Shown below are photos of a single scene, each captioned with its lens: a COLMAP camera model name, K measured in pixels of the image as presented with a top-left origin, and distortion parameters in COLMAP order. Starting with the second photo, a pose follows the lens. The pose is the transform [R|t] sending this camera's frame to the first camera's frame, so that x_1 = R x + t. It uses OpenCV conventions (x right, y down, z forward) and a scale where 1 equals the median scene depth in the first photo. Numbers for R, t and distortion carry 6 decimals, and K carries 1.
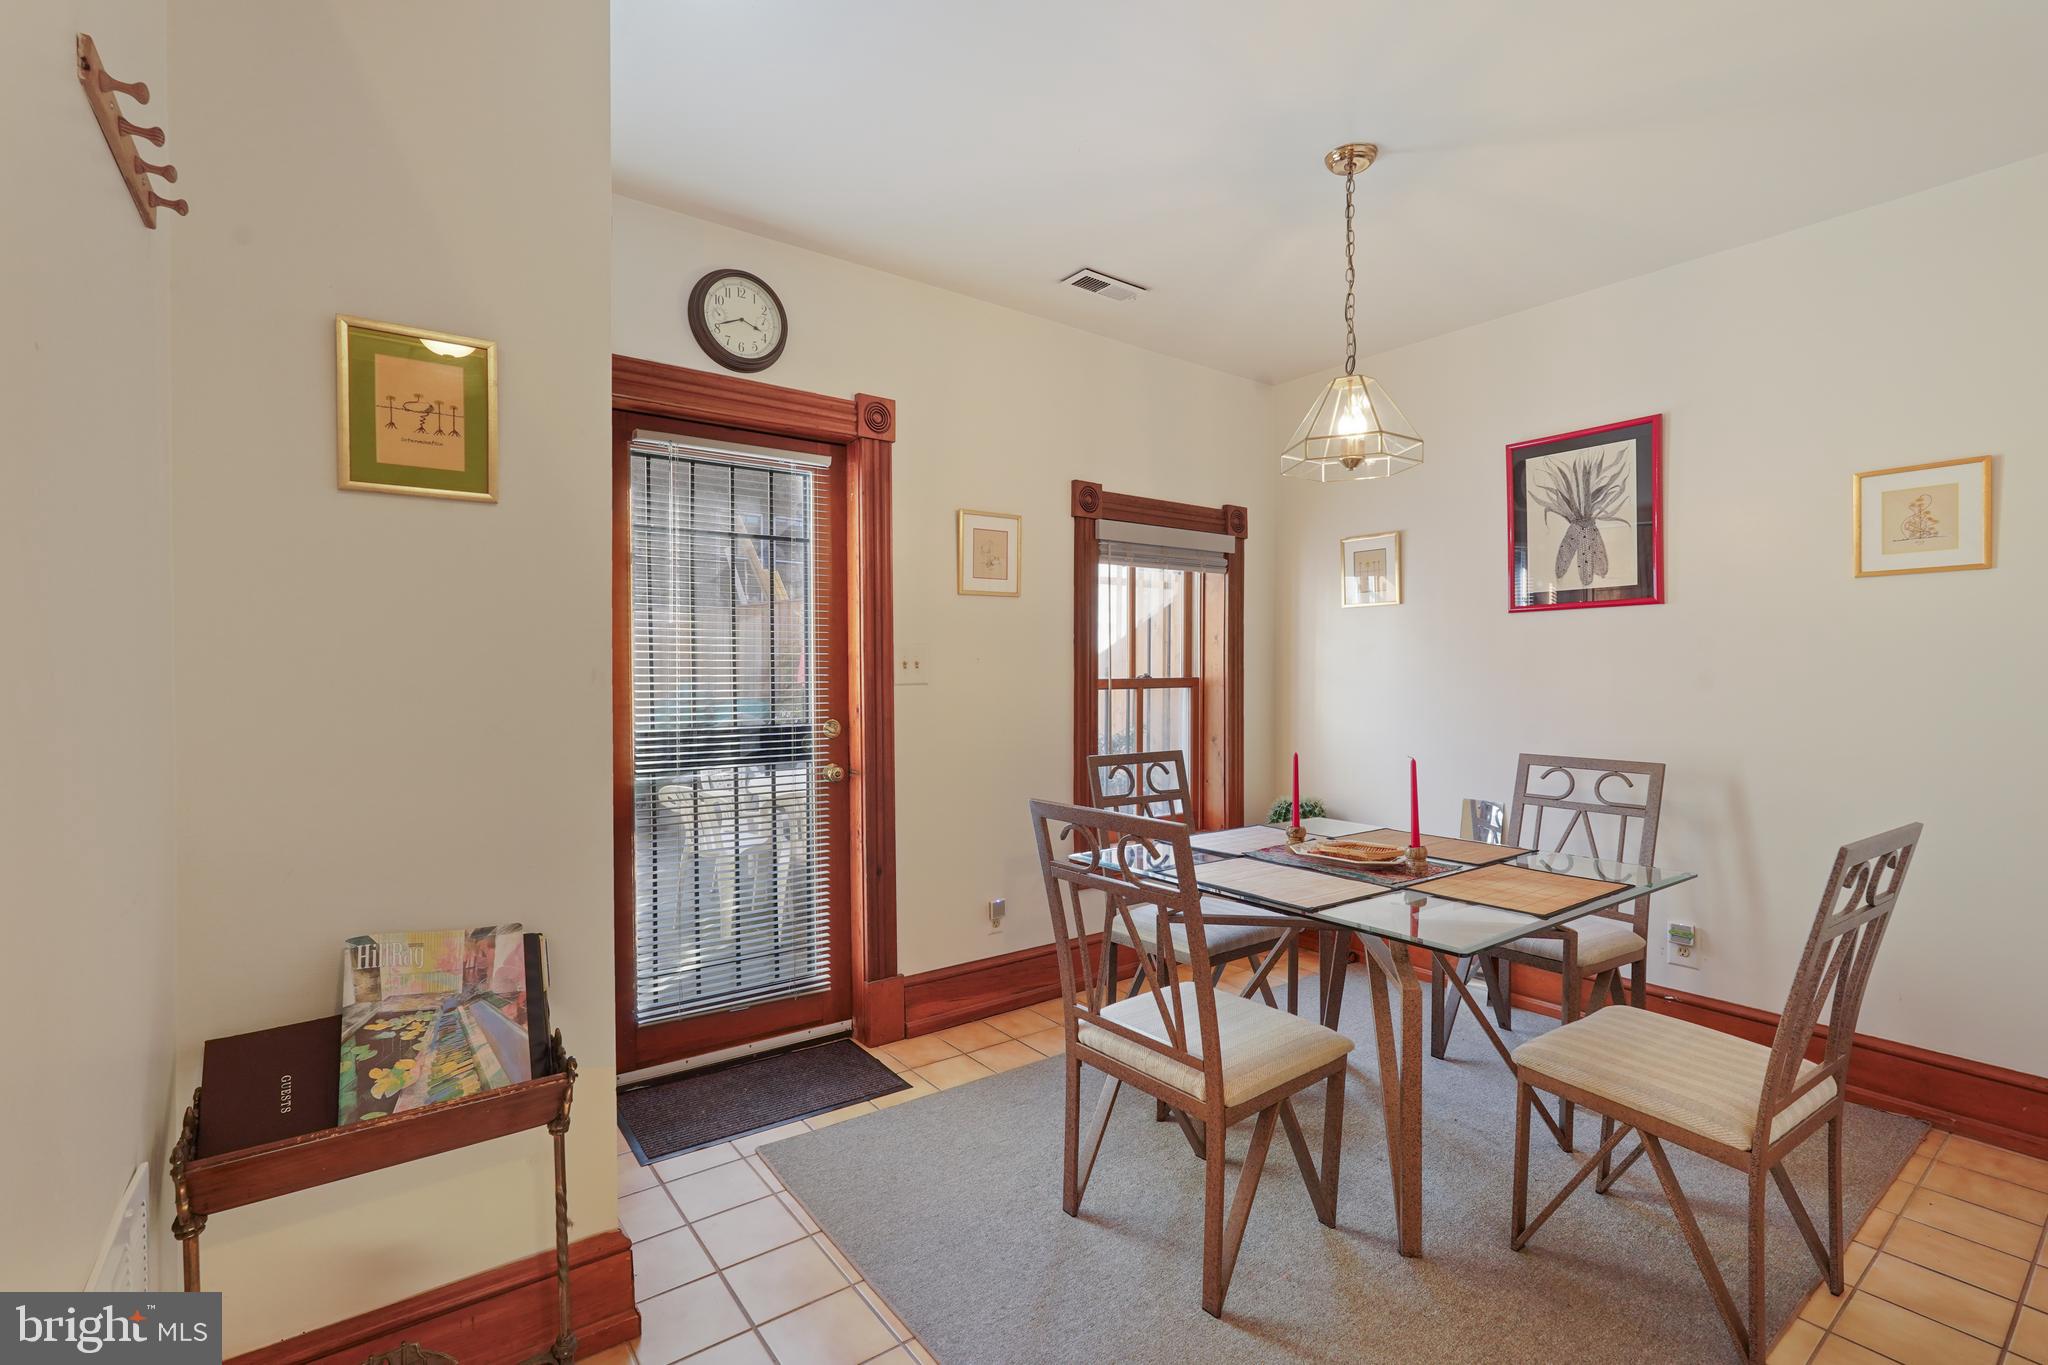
lens RADIAL K [[911.9, 0, 990.3], [0, 911.9, 679.8], [0, 0, 1]] dist [-0.019910, 0.009564]
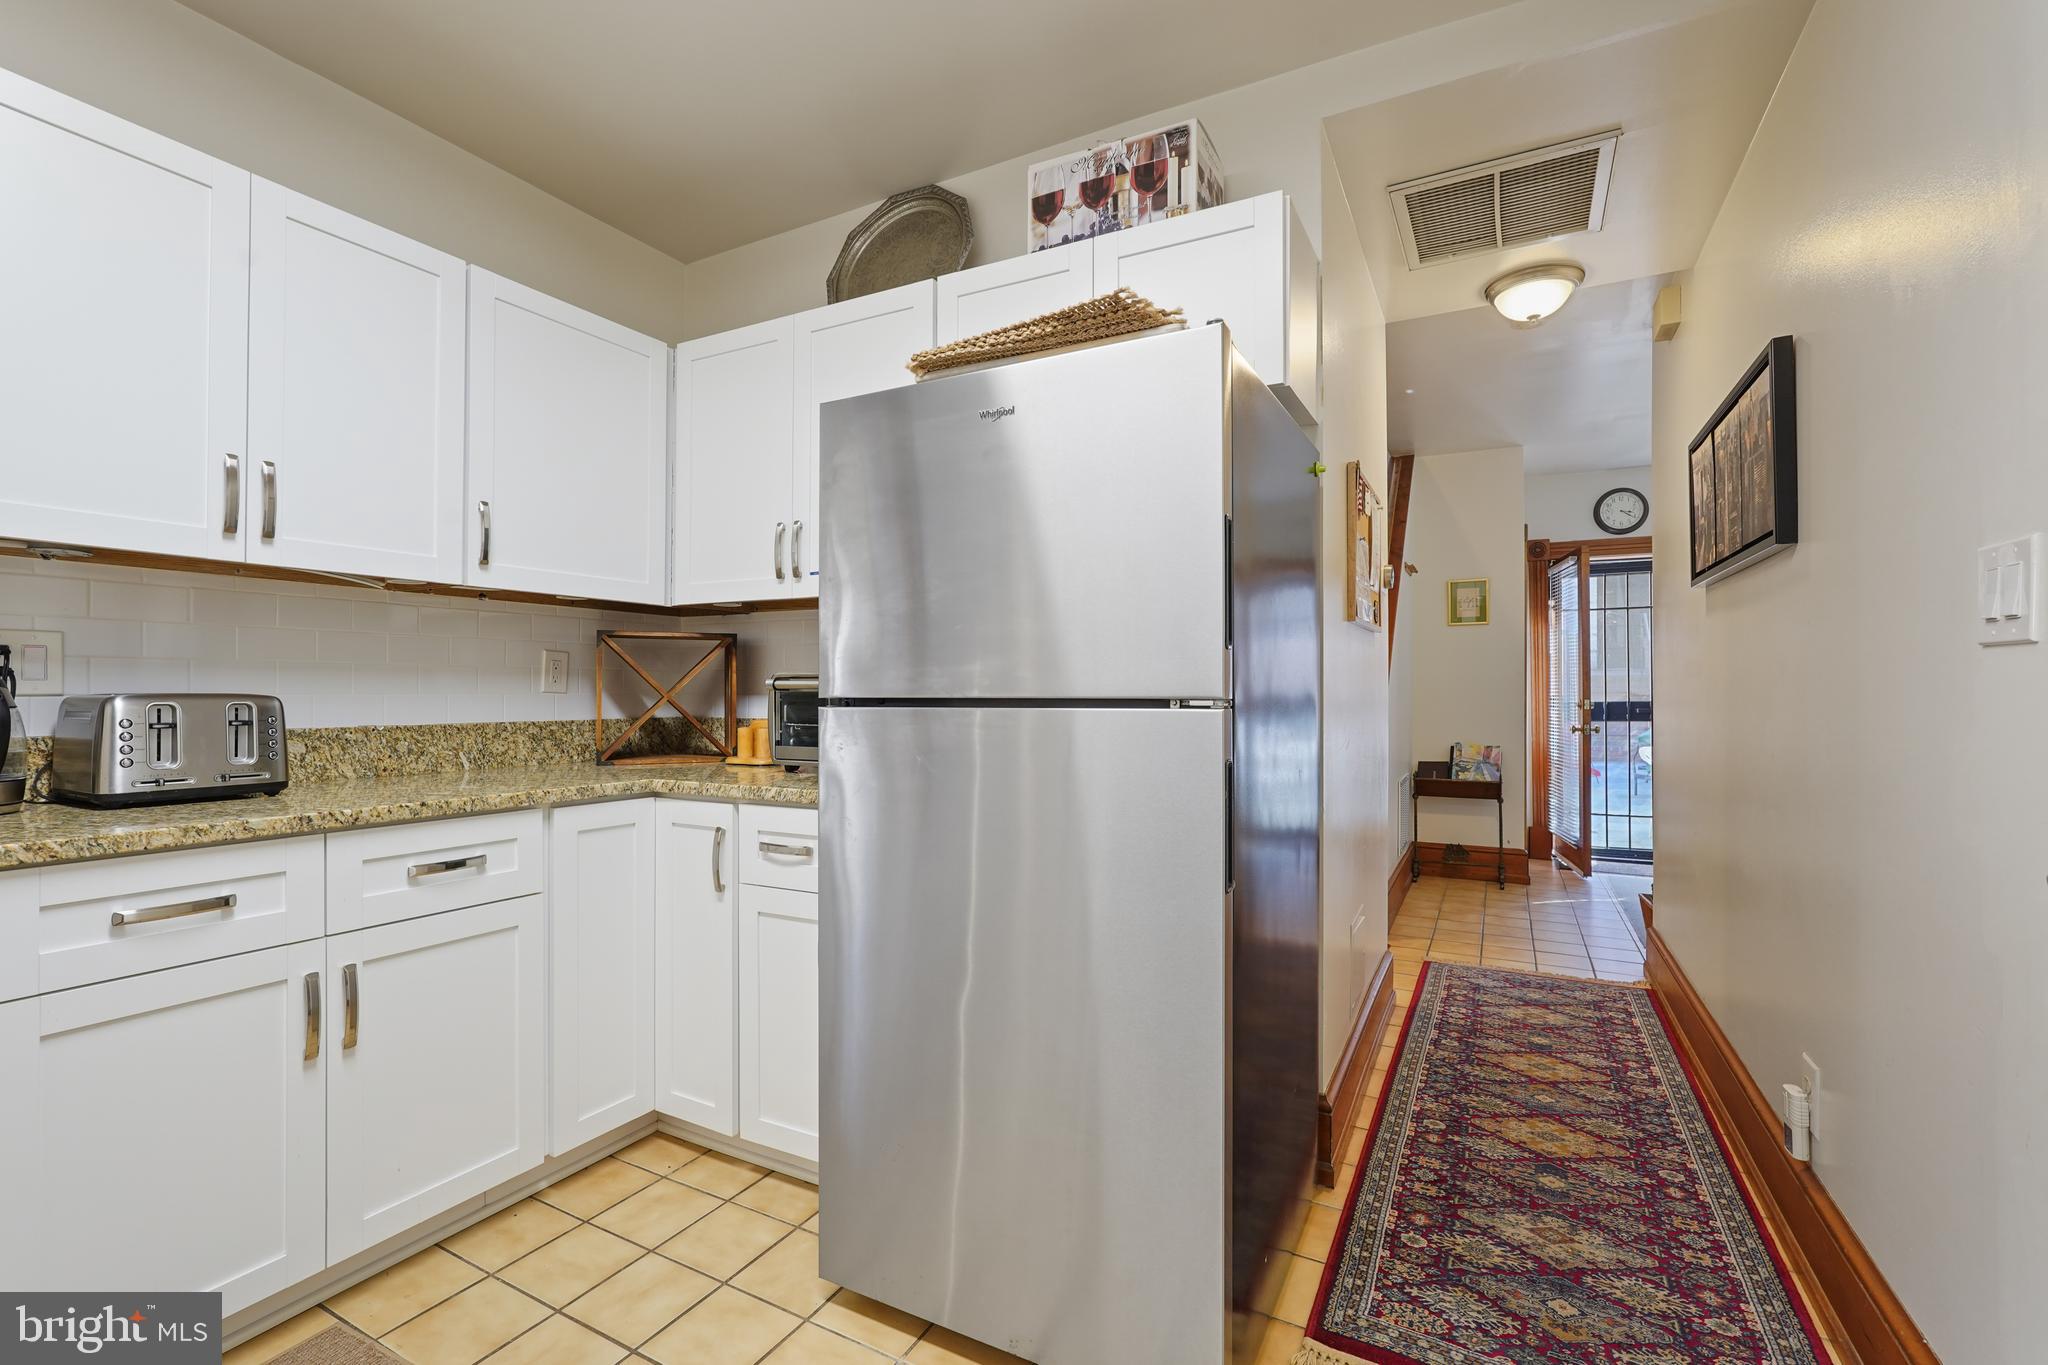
lens RADIAL K [[904.0, 0, 1024.0], [0, 904.0, 682.5], [0, 0, 1]] dist [-0.004416, 0.001294]
pose [[0.436984, -0.005290, -0.899454, 1.097280], [-0.007754, 0.999923, -0.009649, 0.058181], [0.899436, 0.011191, 0.436909, -1.308083]]
